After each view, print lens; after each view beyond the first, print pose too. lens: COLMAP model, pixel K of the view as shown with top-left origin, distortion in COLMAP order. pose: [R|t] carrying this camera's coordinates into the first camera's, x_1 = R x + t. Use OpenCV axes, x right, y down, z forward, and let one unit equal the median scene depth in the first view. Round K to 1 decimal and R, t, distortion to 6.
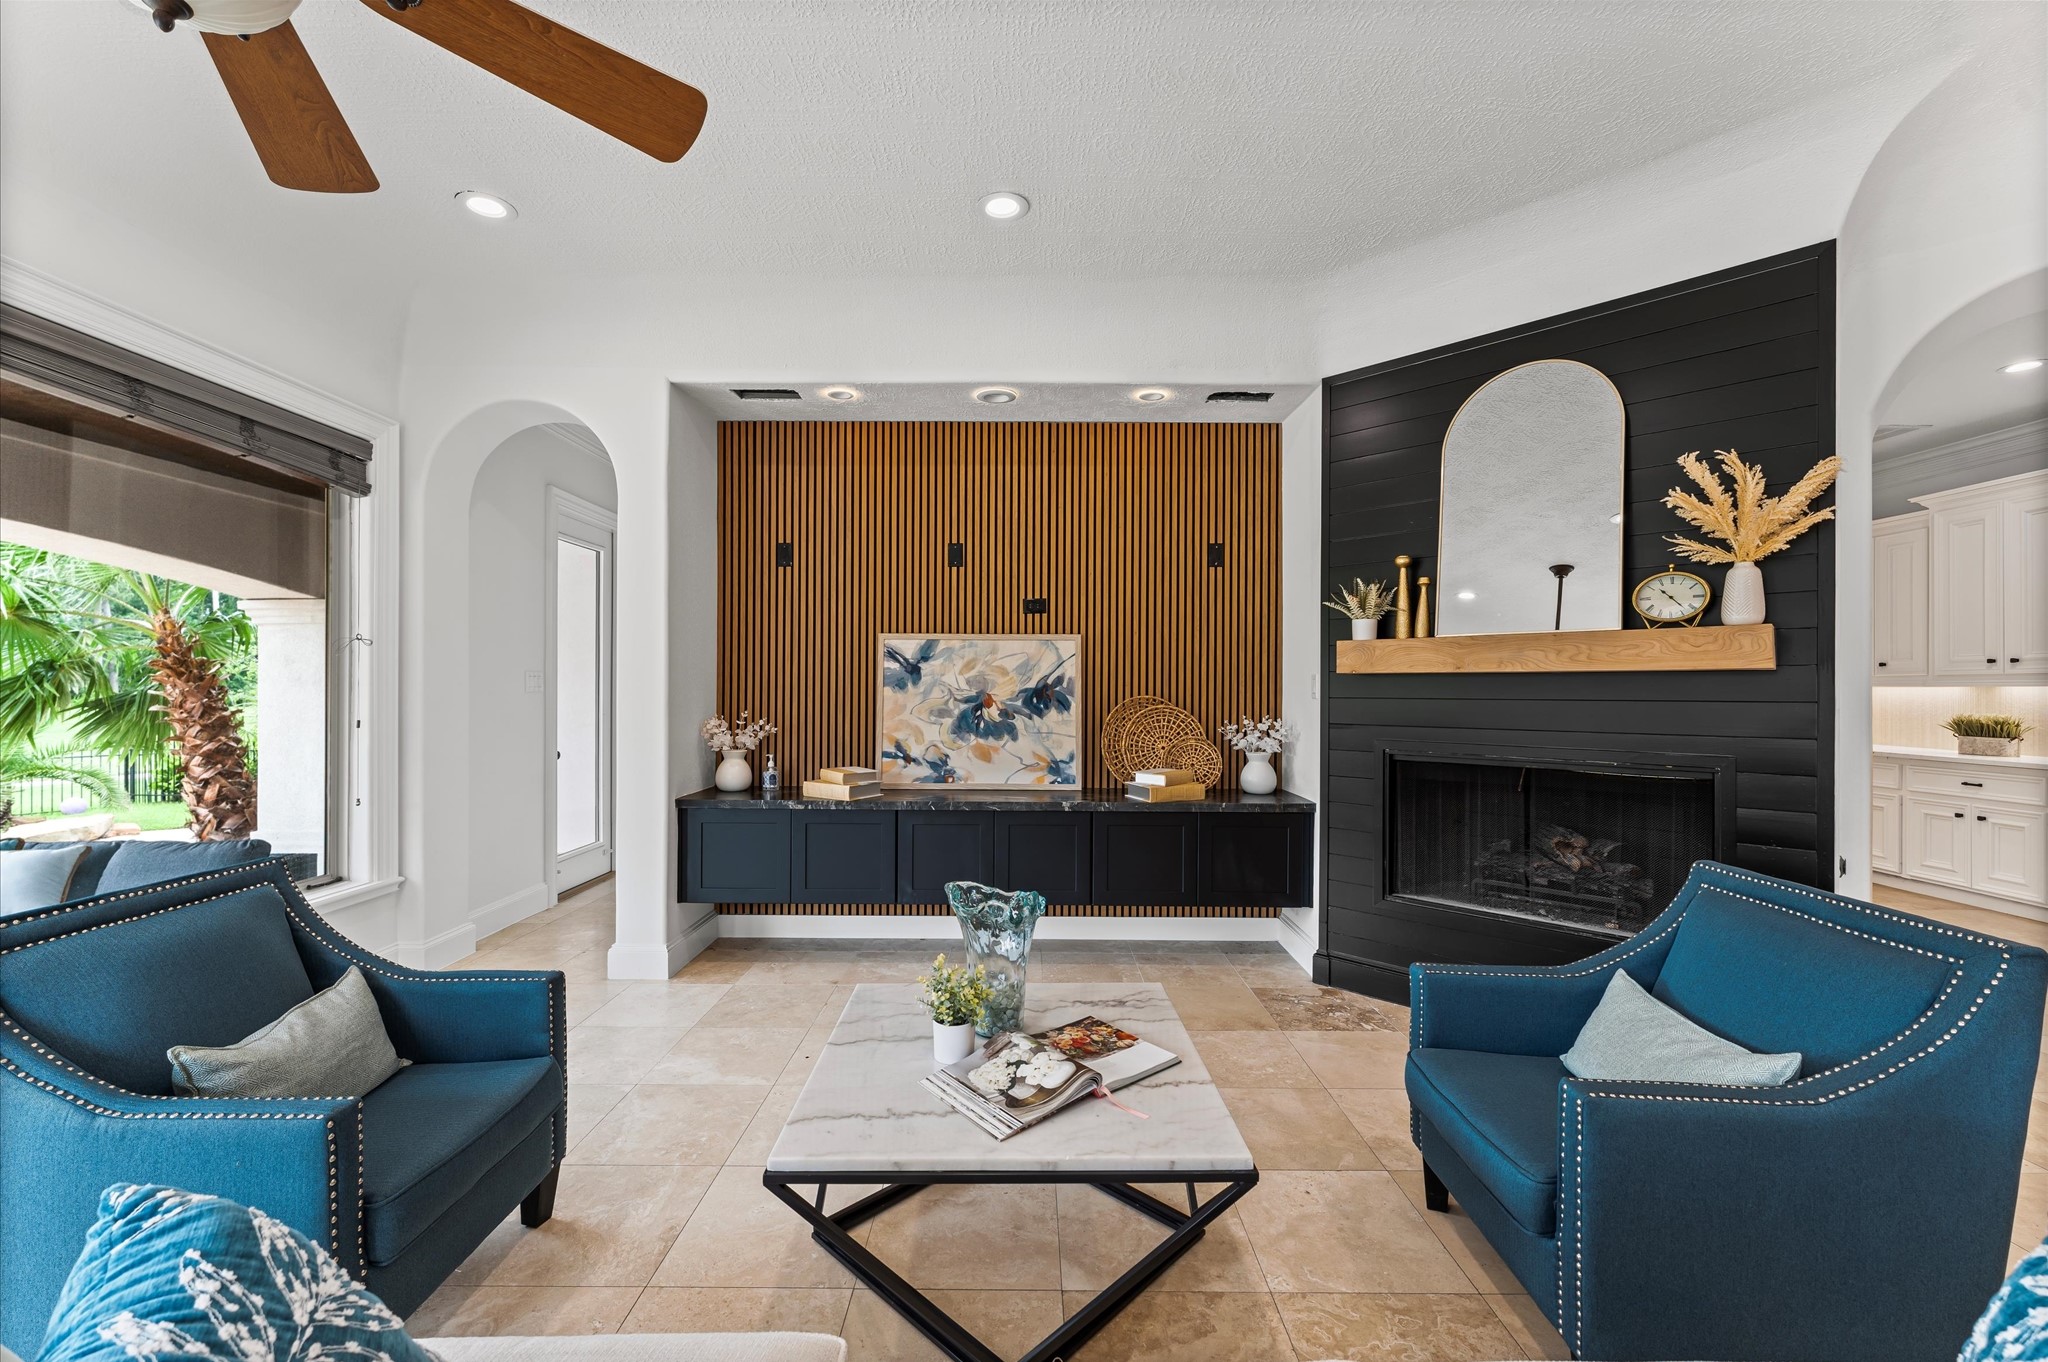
lens RADIAL K [[807.0, 0, 1025.2], [0, 807.0, 697.0], [0, 0, 1]] dist [-0.011486, 0.000223]
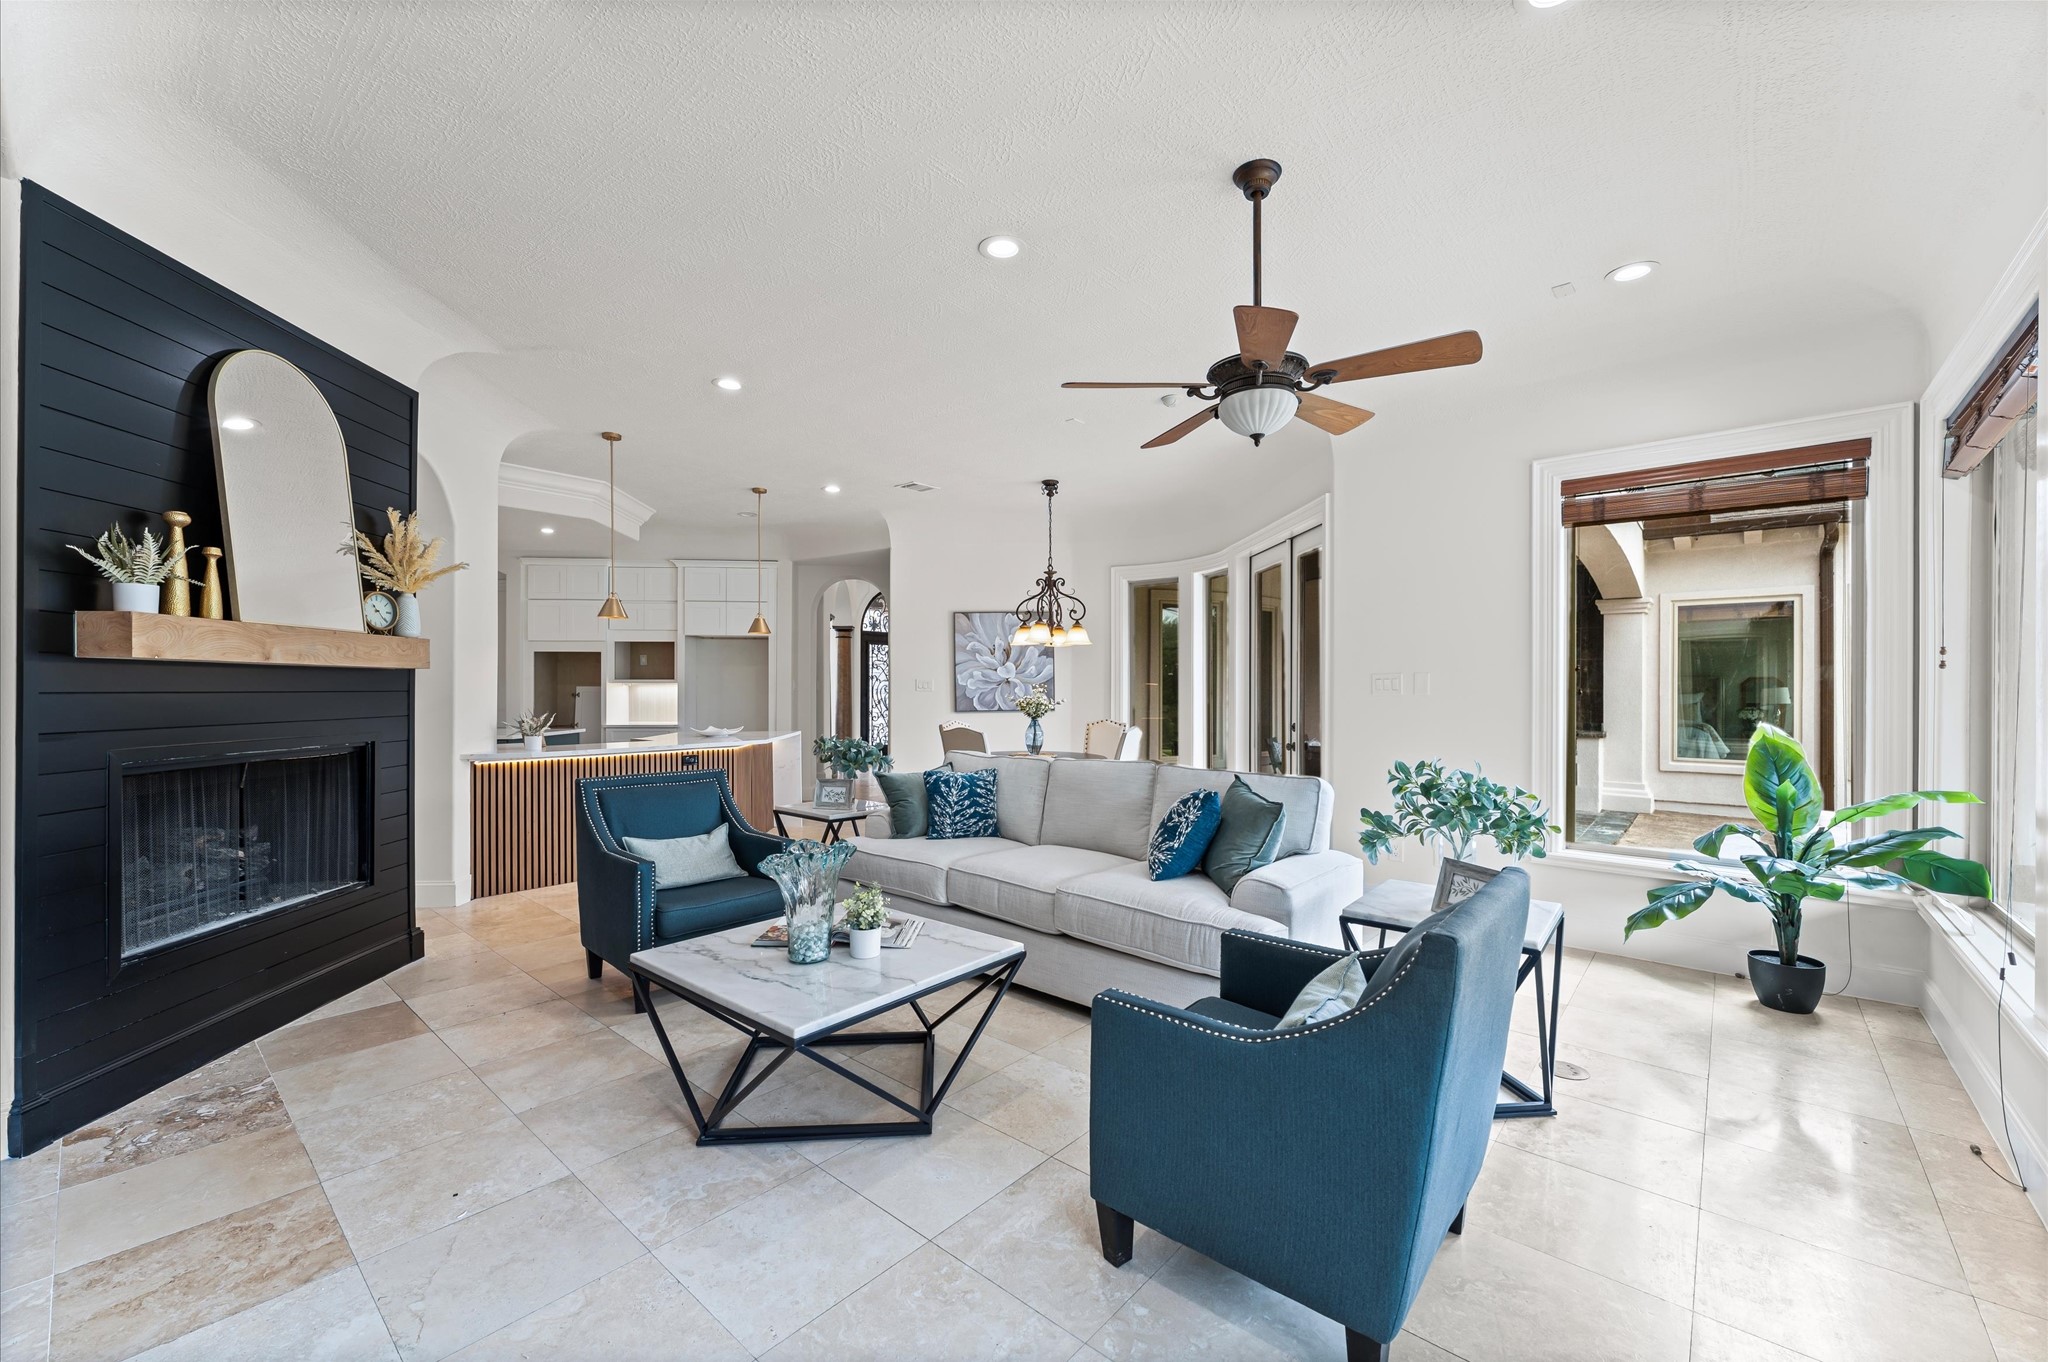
lens RADIAL K [[807.0, 0, 1020.3], [0, 807.0, 683.2], [0, 0, 1]] dist [-0.011486, 0.000223]
pose [[-0.749774, -0.002640, 0.661689, -0.695383], [-0.002609, 0.999996, 0.001033, -0.010550], [-0.661689, -0.000952, -0.749778, 1.080777]]
